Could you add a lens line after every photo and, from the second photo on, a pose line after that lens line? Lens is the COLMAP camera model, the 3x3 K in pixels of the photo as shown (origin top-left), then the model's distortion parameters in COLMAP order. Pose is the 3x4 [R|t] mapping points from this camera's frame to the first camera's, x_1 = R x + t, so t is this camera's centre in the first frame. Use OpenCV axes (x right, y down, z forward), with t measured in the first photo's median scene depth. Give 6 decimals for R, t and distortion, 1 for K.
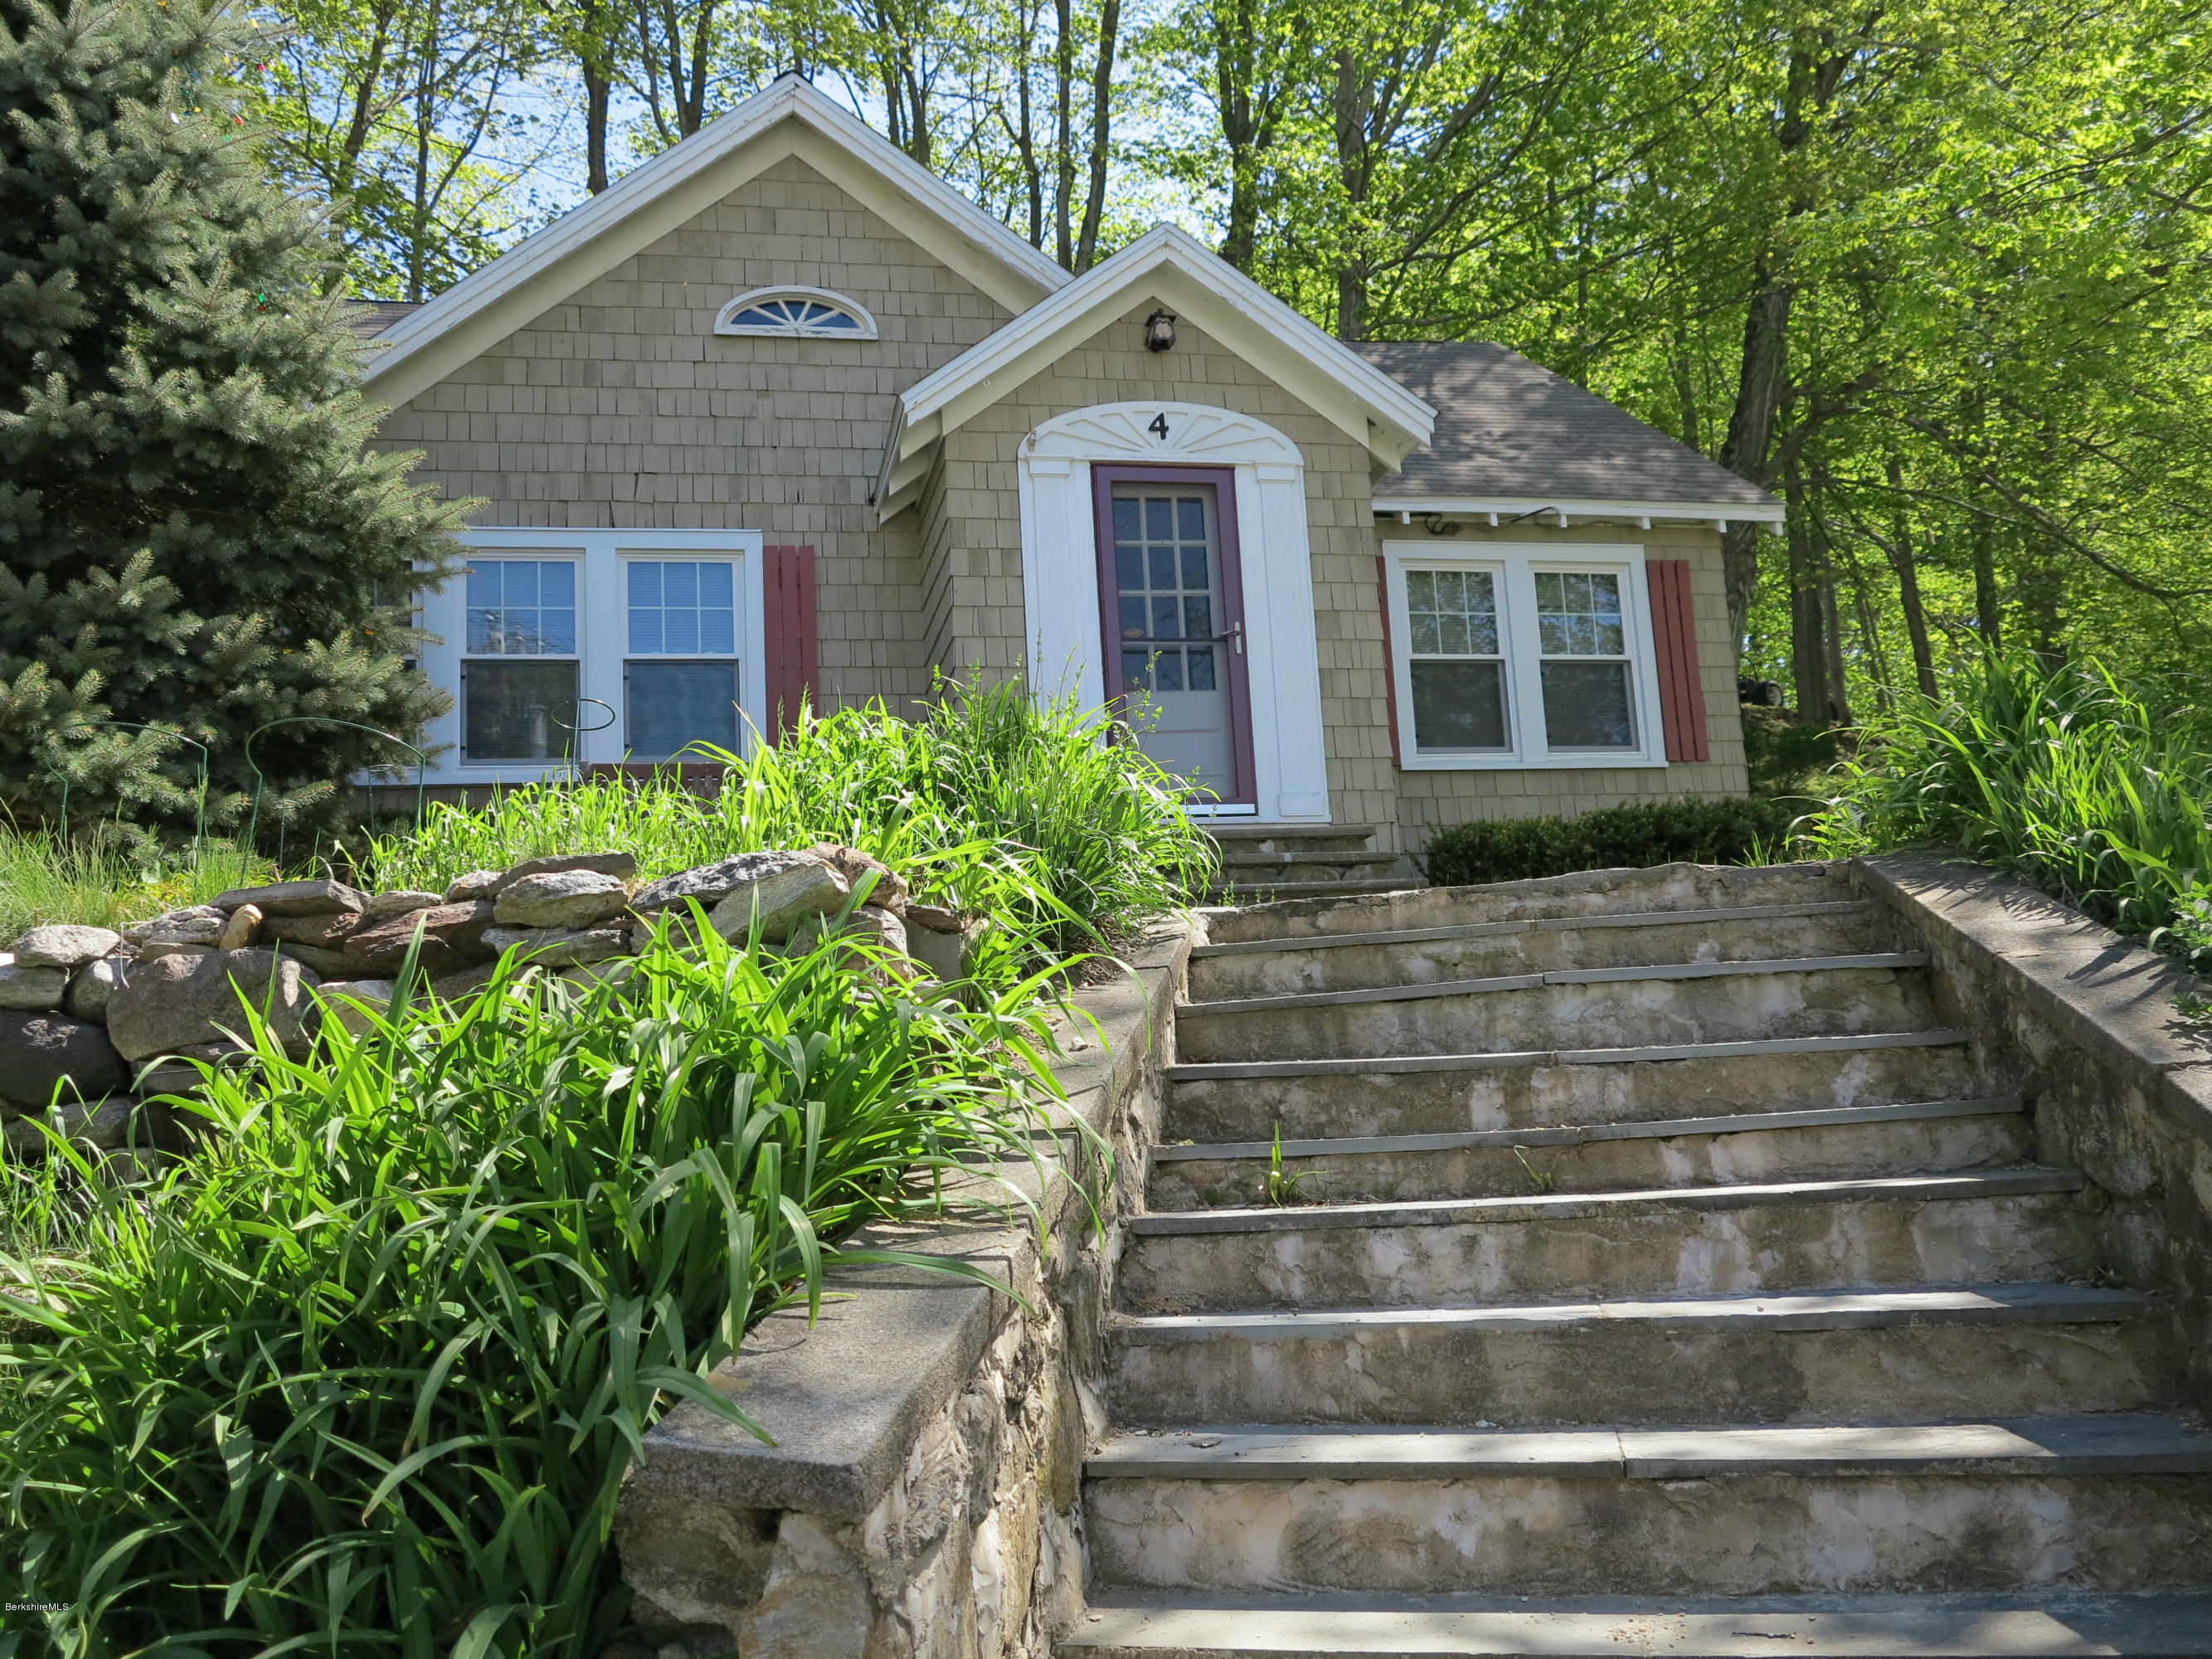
lens RADIAL K [[1817.7, 0, 1102.3], [0, 1817.7, 832.0], [0, 0, 1]] dist [-0.043877, 0.008705]
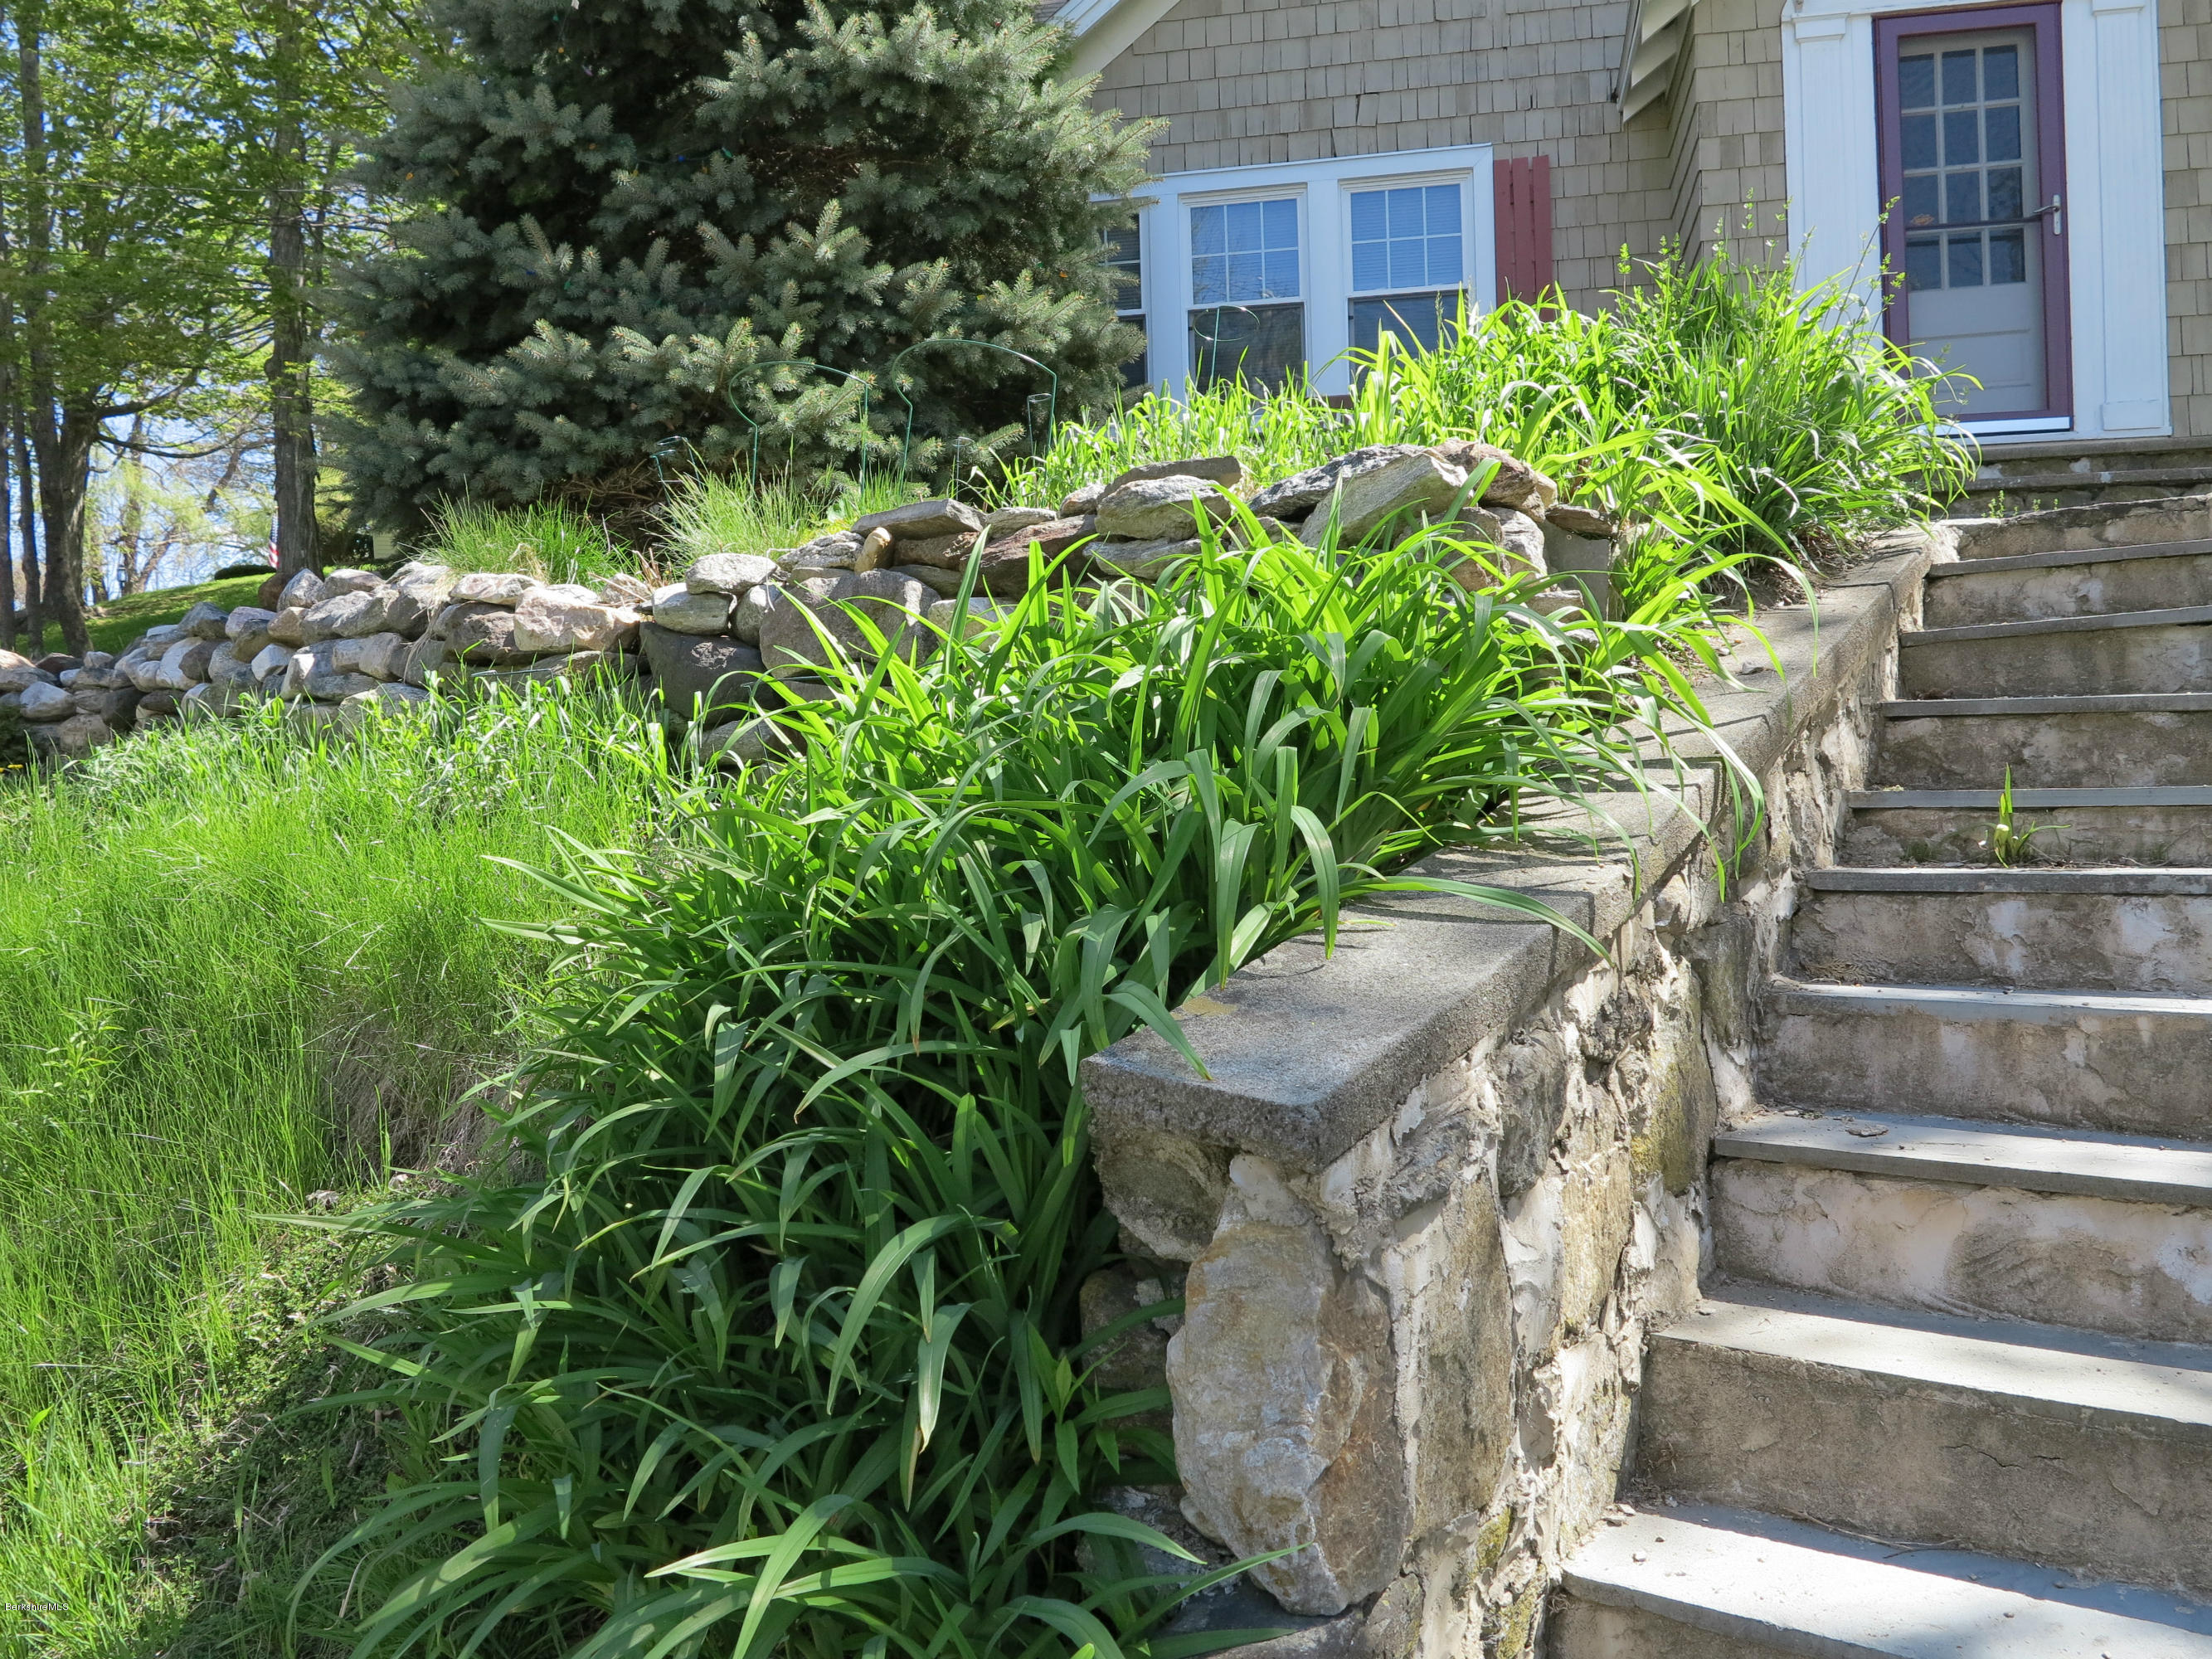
lens RADIAL K [[1817.7, 0, 1102.3], [0, 1817.7, 832.0], [0, 0, 1]] dist [-0.043877, 0.008705]
pose [[0.911831, 0.036883, -0.408905, 0.056007], [0.037901, 0.984142, 0.173284, 0.033474], [0.408812, -0.173504, 0.895974, 0.101762]]
